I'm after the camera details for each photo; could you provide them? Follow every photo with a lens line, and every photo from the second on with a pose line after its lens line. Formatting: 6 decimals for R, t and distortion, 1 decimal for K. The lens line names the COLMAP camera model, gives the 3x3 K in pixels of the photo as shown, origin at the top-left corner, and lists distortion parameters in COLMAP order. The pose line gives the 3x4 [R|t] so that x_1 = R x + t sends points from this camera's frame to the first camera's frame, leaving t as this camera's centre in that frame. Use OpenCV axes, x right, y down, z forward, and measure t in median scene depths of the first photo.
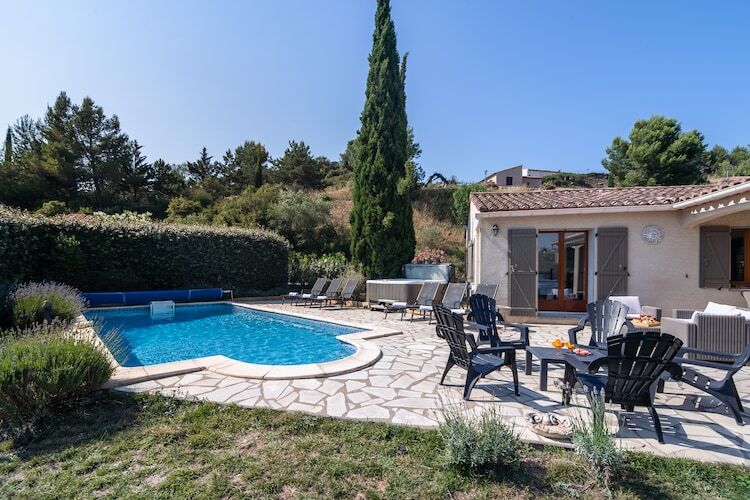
lens RADIAL K [[333.9, 0, 377.2], [0, 333.9, 273.9], [0, 0, 1]] dist [0.001967, -0.000705]
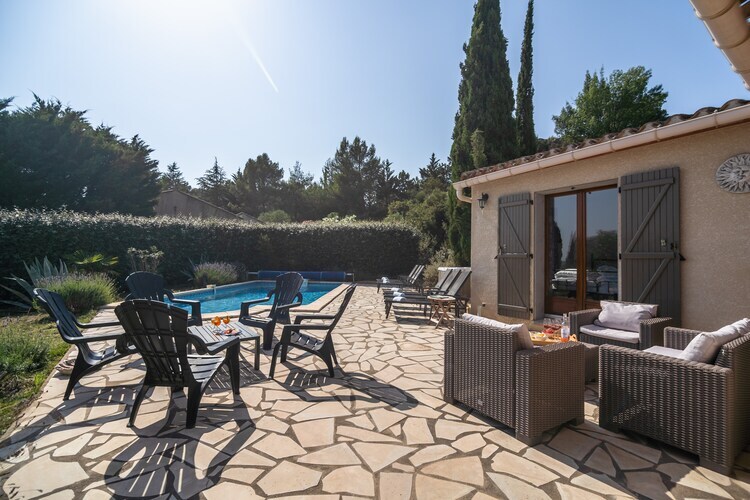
lens RADIAL K [[333.9, 0, 375.1], [0, 333.9, 253.8], [0, 0, 1]] dist [0.001967, -0.000705]
pose [[0.719113, -0.008842, -0.694837, 0.350225], [-0.016517, 0.999419, -0.029811, 0.008834], [0.694697, 0.032914, 0.718549, 0.138084]]
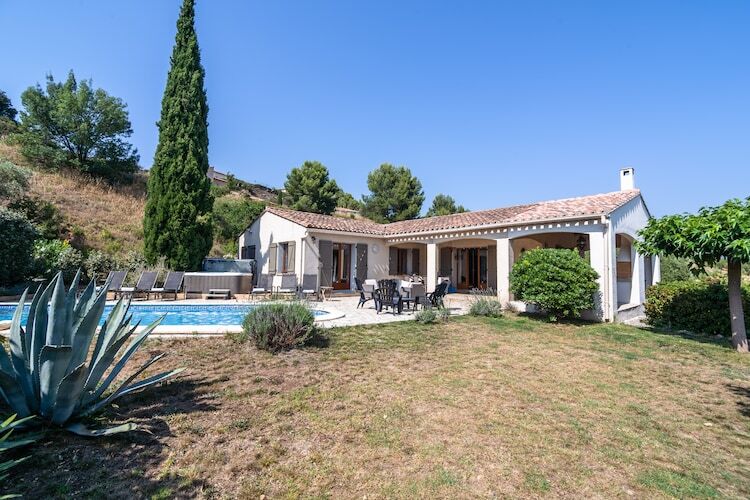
lens RADIAL K [[333.9, 0, 372.8], [0, 333.9, 250.3], [0, 0, 1]] dist [0.001967, -0.000705]
pose [[0.583485, 0.053957, 0.810329, -0.375143], [-0.006363, 0.998064, -0.061876, 0.006459], [-0.812099, 0.030948, 0.582699, -0.071513]]
